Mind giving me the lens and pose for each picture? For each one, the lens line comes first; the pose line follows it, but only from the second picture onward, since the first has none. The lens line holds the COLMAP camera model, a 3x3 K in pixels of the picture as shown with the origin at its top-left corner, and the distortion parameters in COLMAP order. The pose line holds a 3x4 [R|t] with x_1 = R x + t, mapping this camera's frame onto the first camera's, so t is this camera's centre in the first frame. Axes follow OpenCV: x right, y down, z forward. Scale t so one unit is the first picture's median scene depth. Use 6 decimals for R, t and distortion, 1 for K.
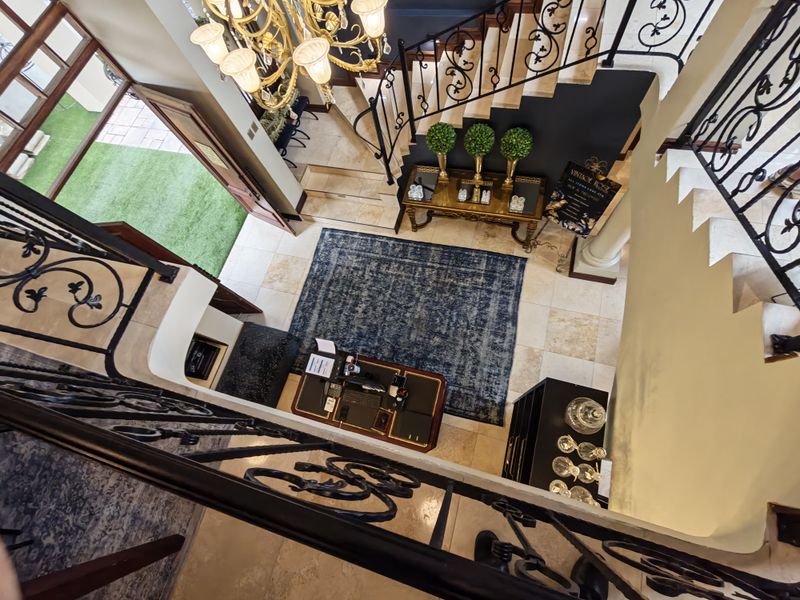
lens RADIAL K [[365.1, 0, 400.8], [0, 365.1, 299.6], [0, 0, 1]] dist [-0.000110, 0.000189]
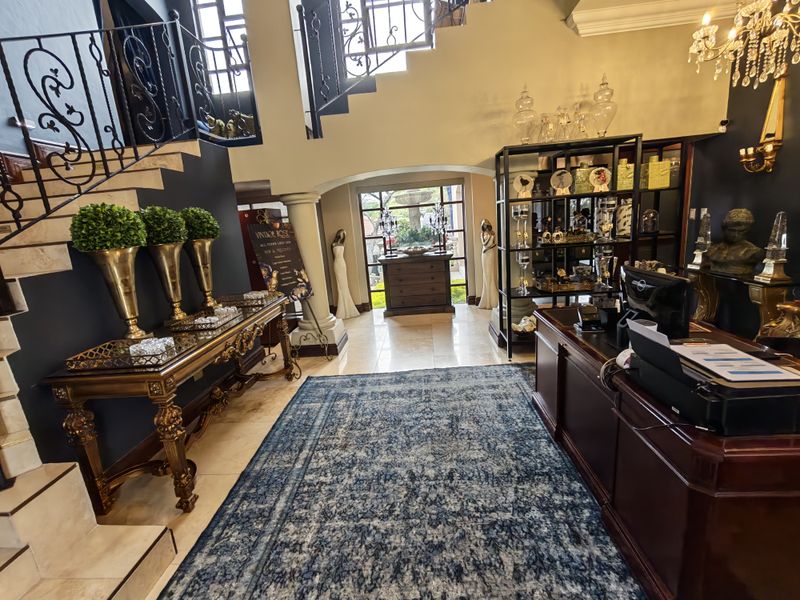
lens RADIAL K [[365.1, 0, 398.3], [0, 365.1, 299.5], [0, 0, 1]] dist [-0.000110, 0.000189]
pose [[-0.188018, -0.048909, 0.980947, -0.374690], [0.953119, 0.232014, 0.194253, -0.120530], [-0.237094, 0.971482, 0.002993, 0.822476]]
